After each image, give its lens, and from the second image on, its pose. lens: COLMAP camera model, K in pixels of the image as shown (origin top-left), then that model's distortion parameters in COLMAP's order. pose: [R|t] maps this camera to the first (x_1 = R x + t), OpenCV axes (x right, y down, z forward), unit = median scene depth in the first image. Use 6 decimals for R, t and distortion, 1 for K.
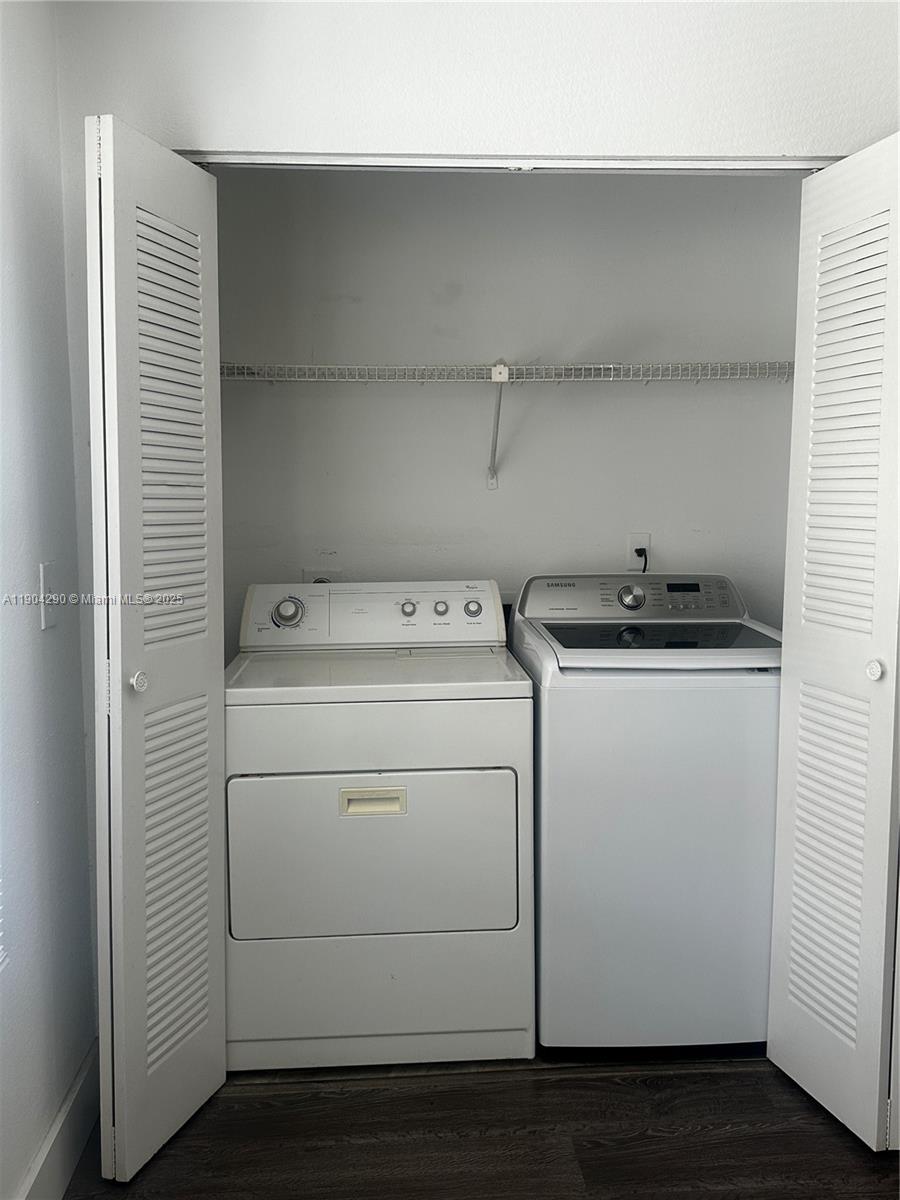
lens RADIAL K [[991.3, 0, 454.3], [0, 991.3, 591.7], [0, 0, 1]] dist [0.060116, -0.007426]
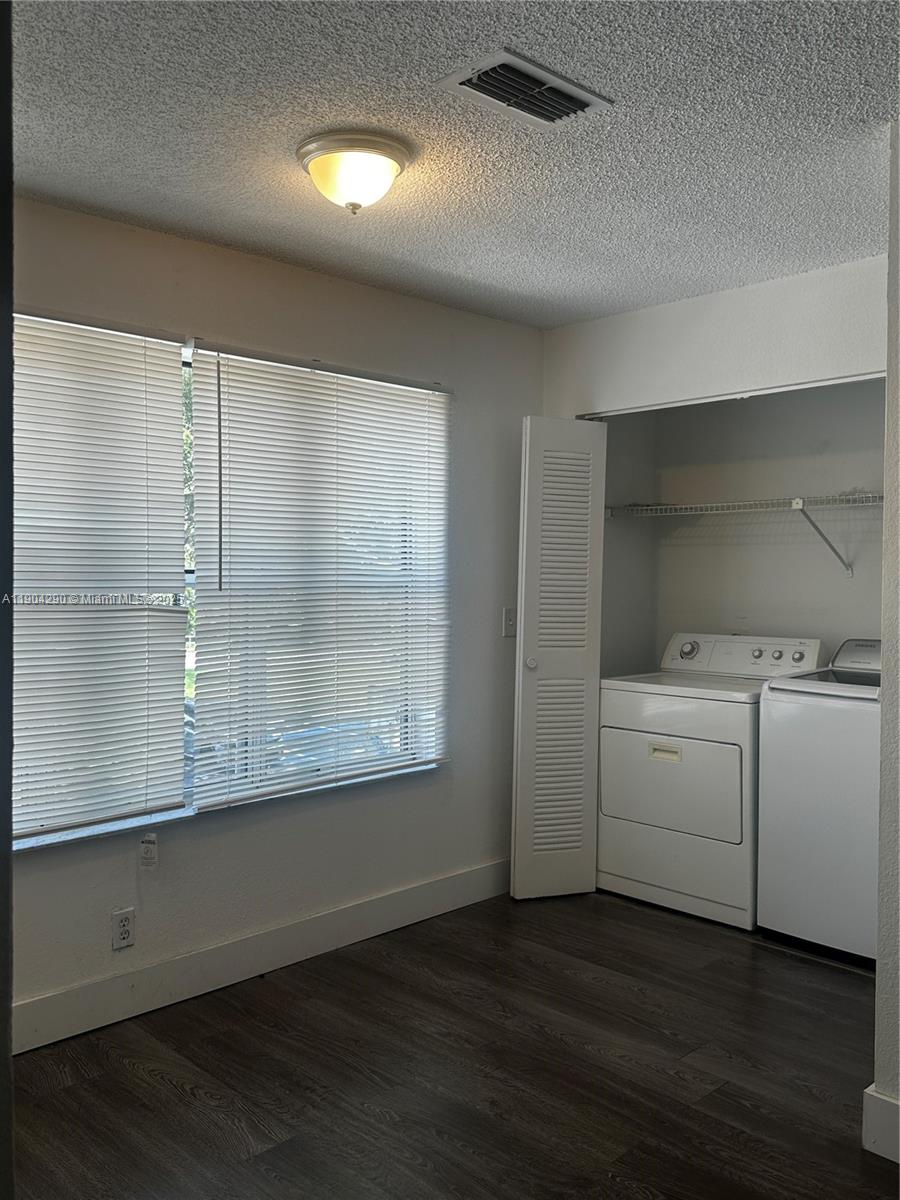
lens RADIAL K [[991.3, 0, 443.2], [0, 991.3, 606.5], [0, 0, 1]] dist [0.060116, -0.007426]
pose [[0.653565, 0.034950, -0.756063, 0.957219], [-0.085217, 0.995979, -0.027624, 0.033851], [0.752058, 0.082484, 0.653916, -0.465308]]
